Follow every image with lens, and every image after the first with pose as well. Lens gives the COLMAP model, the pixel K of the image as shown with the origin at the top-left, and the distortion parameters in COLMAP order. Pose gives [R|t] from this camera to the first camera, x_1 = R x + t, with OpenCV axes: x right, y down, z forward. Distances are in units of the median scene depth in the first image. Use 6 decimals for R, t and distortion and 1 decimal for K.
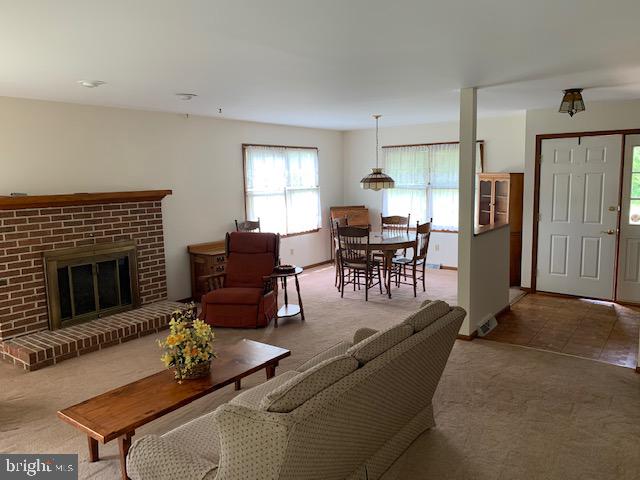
lens RADIAL K [[484.3, 0, 320.0], [0, 484.3, 240.0], [0, 0, 1]] dist [0.006196, 0.004304]
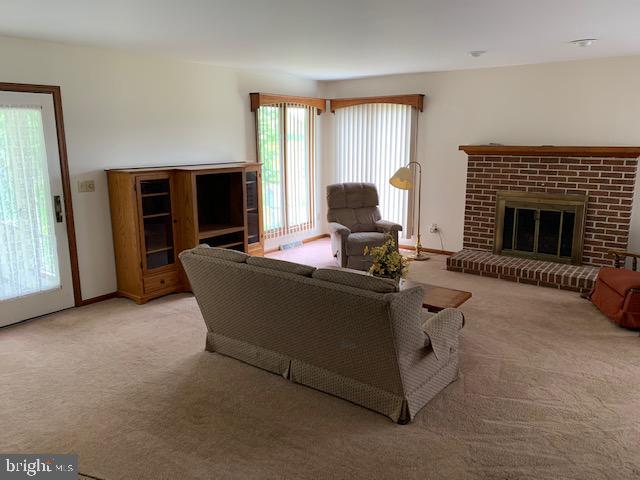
lens RADIAL K [[484.3, 0, 320.0], [0, 484.3, 240.0], [0, 0, 1]] dist [0.006196, 0.004304]
pose [[0.006523, 0.236710, -0.971558, 0.632158], [-0.123759, 0.964301, 0.234111, -0.084627], [0.992291, 0.118712, 0.035585, 0.475322]]
